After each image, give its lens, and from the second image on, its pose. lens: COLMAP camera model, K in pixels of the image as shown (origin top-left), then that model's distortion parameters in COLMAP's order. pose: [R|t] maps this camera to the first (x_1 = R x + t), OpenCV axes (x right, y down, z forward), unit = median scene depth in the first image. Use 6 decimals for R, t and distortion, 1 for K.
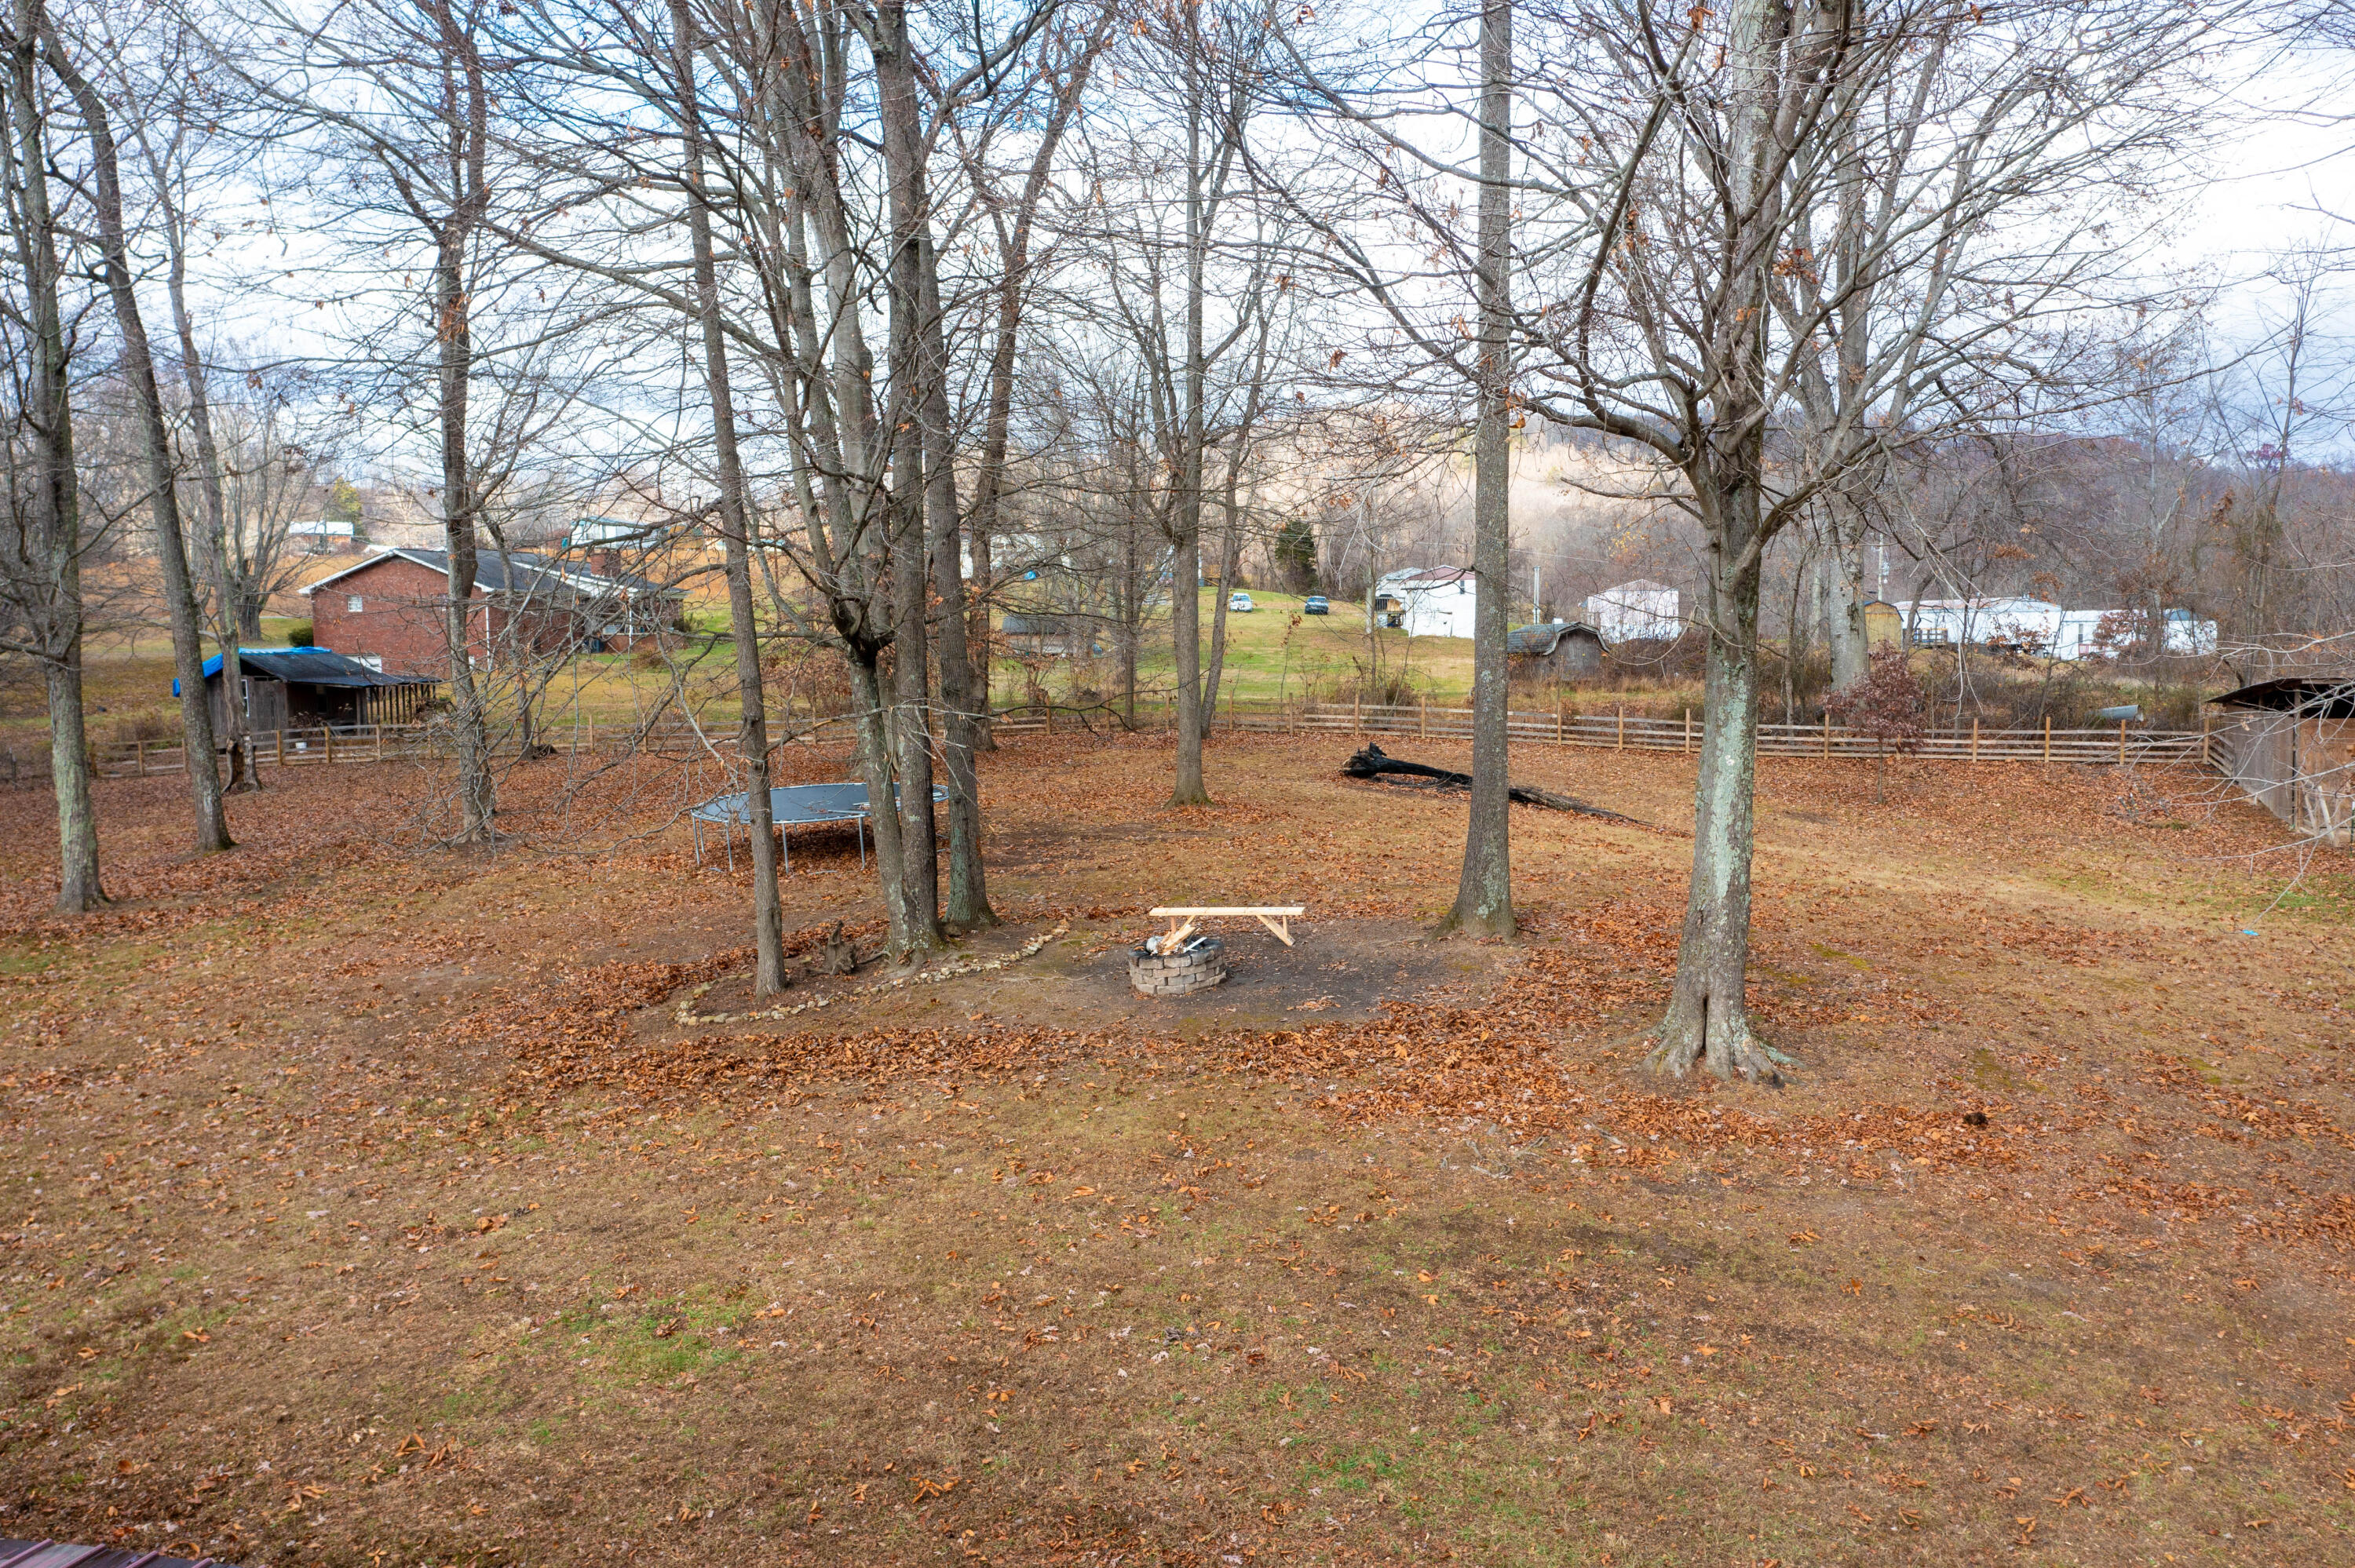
lens RADIAL K [[1881.6, 0, 1178.5], [0, 1881.6, 782.7], [0, 0, 1]] dist [0.001431, 0.002942]
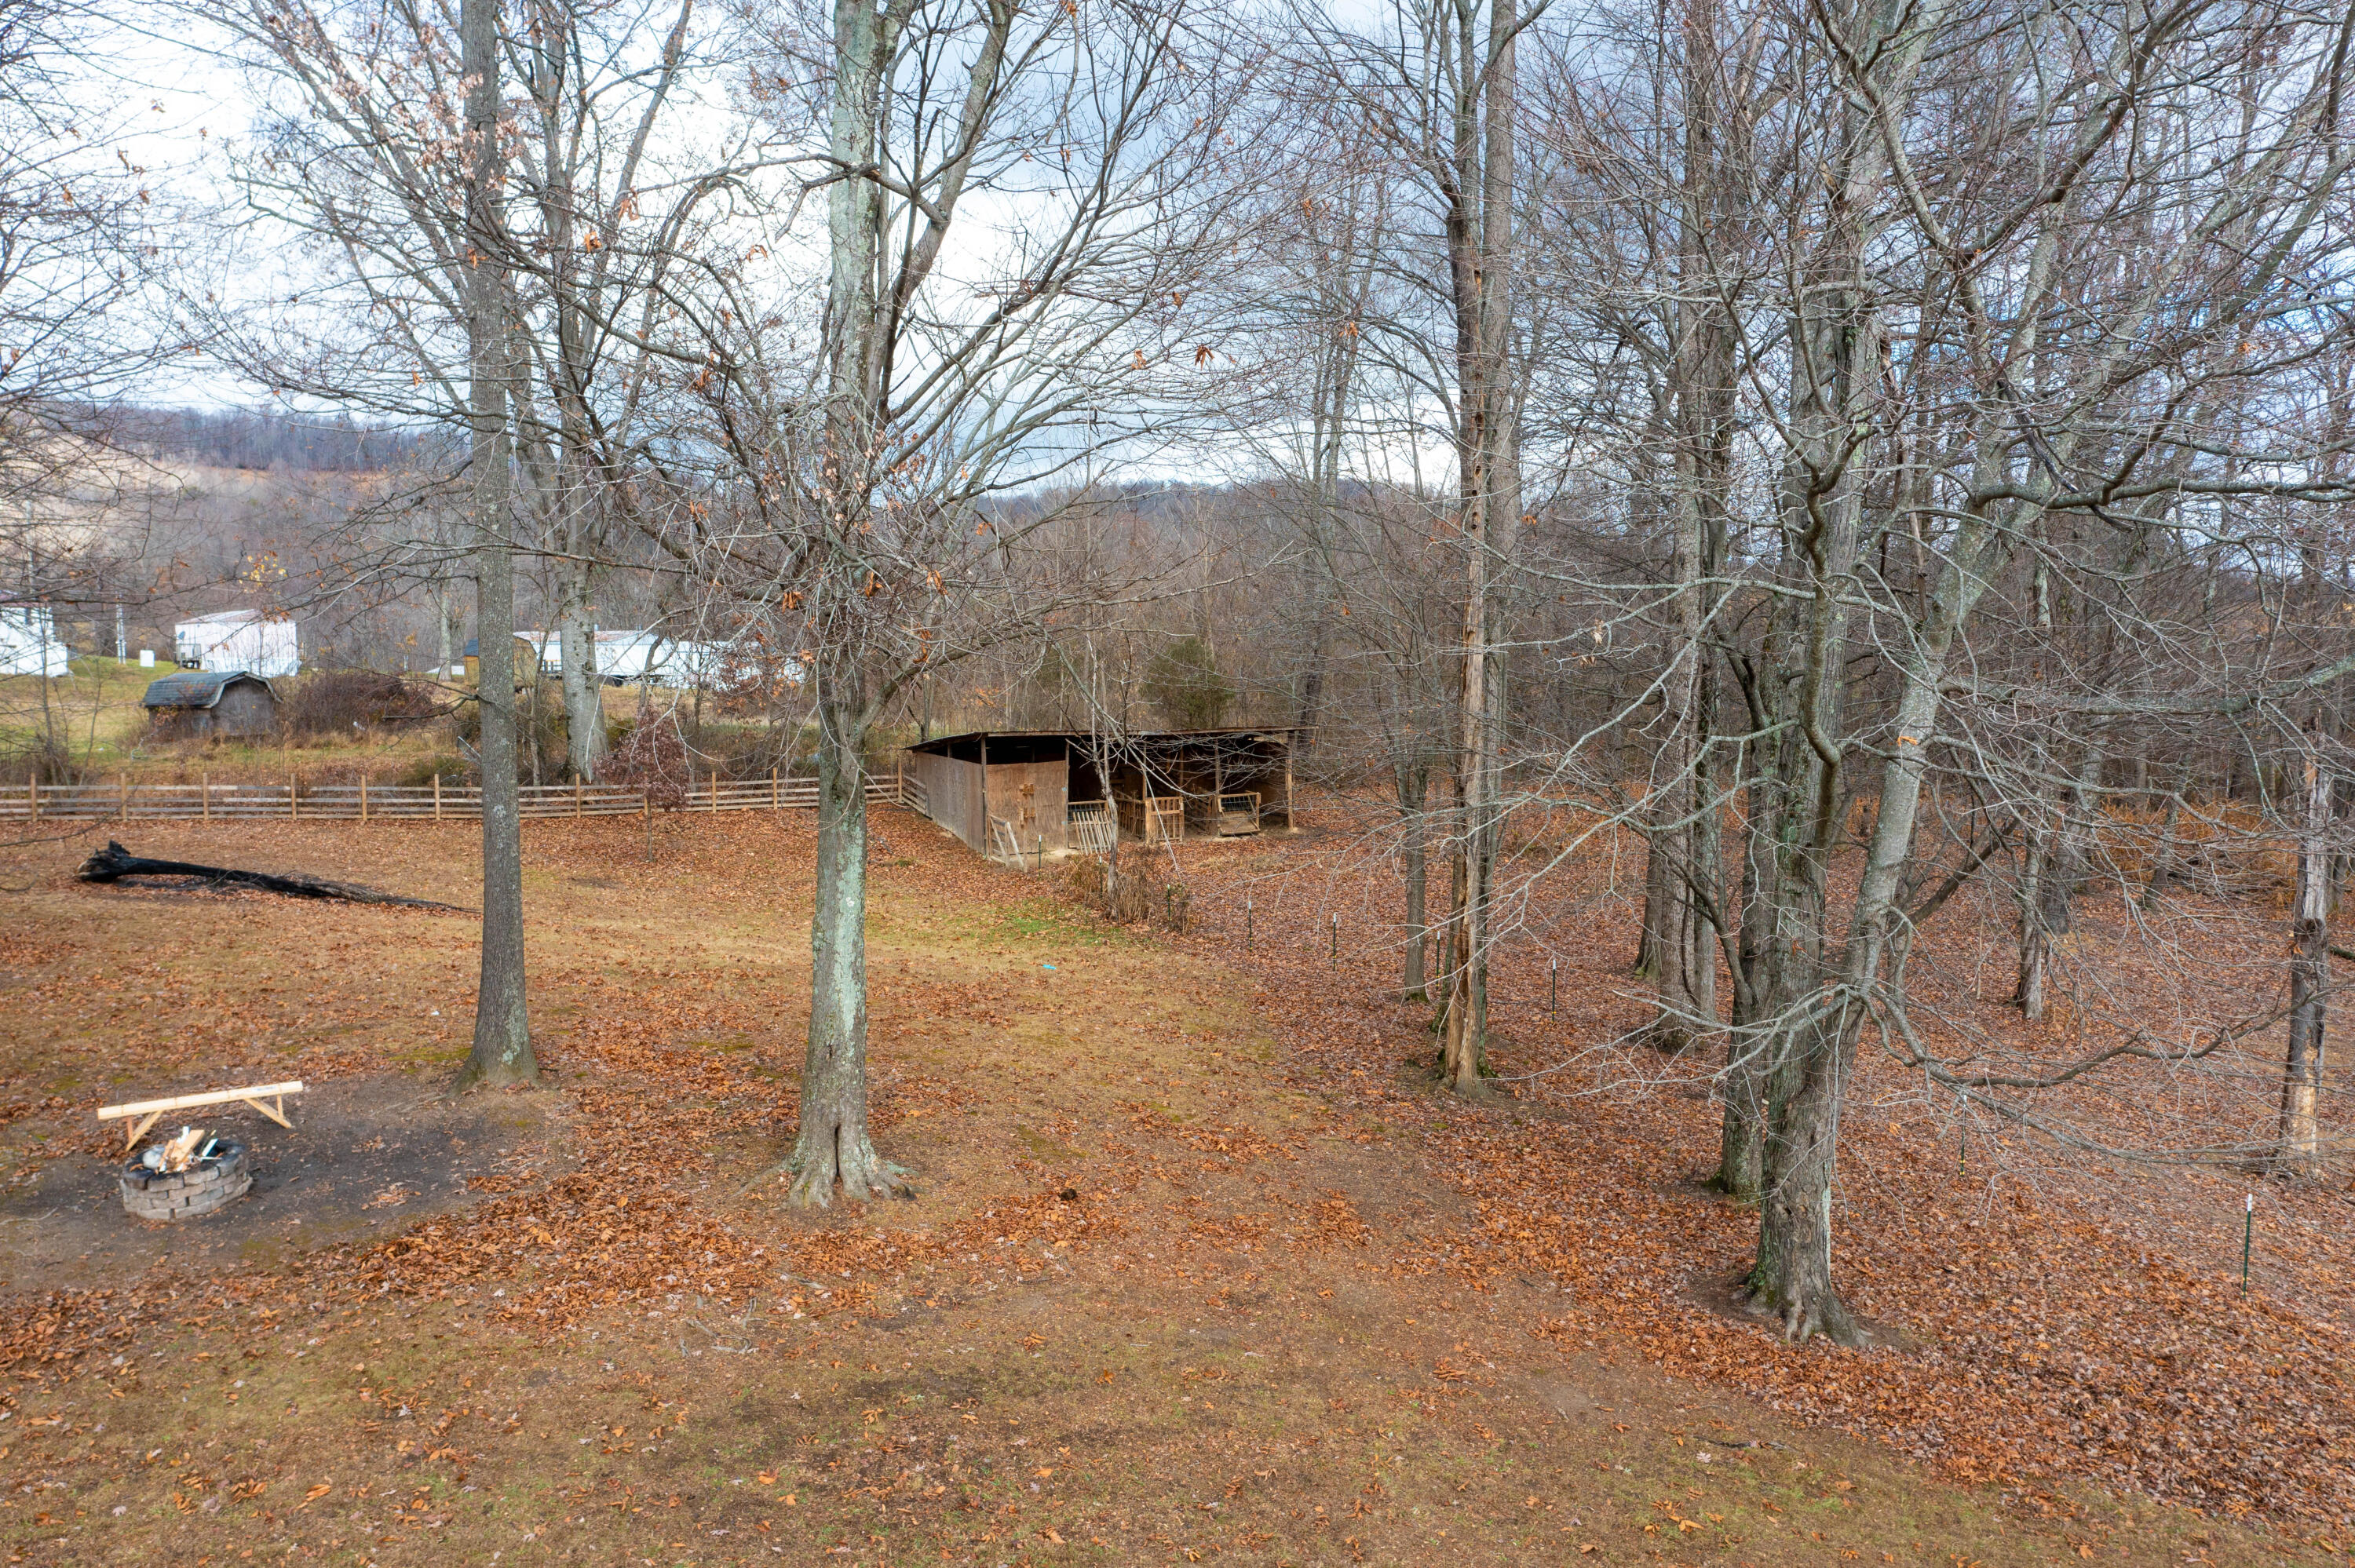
lens RADIAL K [[1881.6, 0, 1178.5], [0, 1881.6, 782.7], [0, 0, 1]] dist [0.001431, 0.002942]
pose [[0.743804, -0.050032, 0.666523, -0.217770], [0.054925, 0.998397, 0.013650, -0.066004], [-0.666138, 0.026456, 0.745359, 0.062894]]
